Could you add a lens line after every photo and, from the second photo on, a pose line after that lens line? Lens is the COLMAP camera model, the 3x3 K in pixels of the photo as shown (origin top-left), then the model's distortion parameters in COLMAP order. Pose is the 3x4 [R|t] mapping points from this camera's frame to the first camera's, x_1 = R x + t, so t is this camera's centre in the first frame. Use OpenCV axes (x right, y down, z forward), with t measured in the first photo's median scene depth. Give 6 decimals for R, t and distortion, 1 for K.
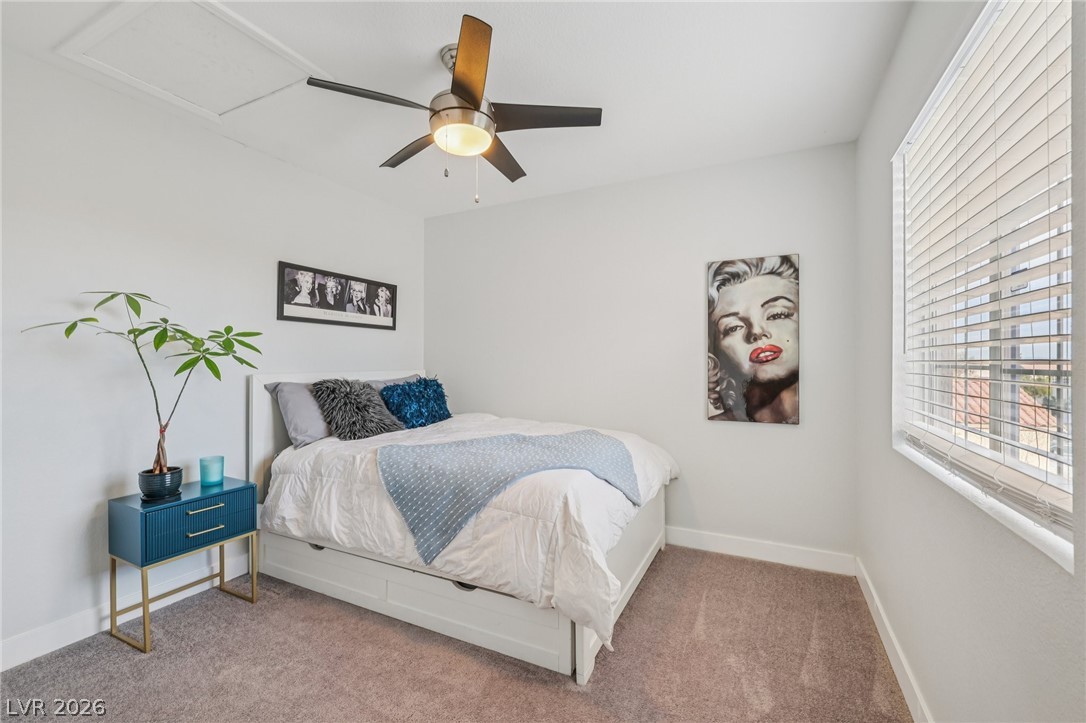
lens RADIAL K [[453.8, 0, 545.2], [0, 453.8, 361.1], [0, 0, 1]] dist [-0.001196, 0.000090]
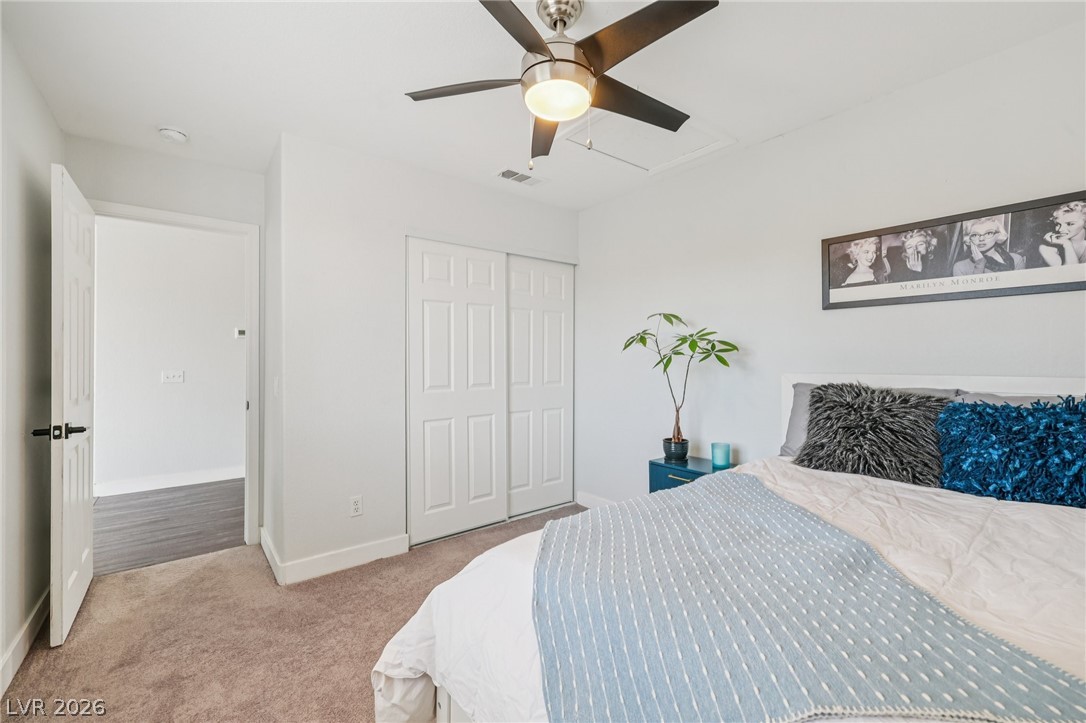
lens RADIAL K [[453.8, 0, 545.8], [0, 453.8, 358.9], [0, 0, 1]] dist [-0.001196, 0.000090]
pose [[-0.425140, -0.002968, -0.905123, 0.357757], [0.002428, 0.999987, -0.004419, 0.003070], [0.905124, -0.004077, -0.425128, 0.806047]]
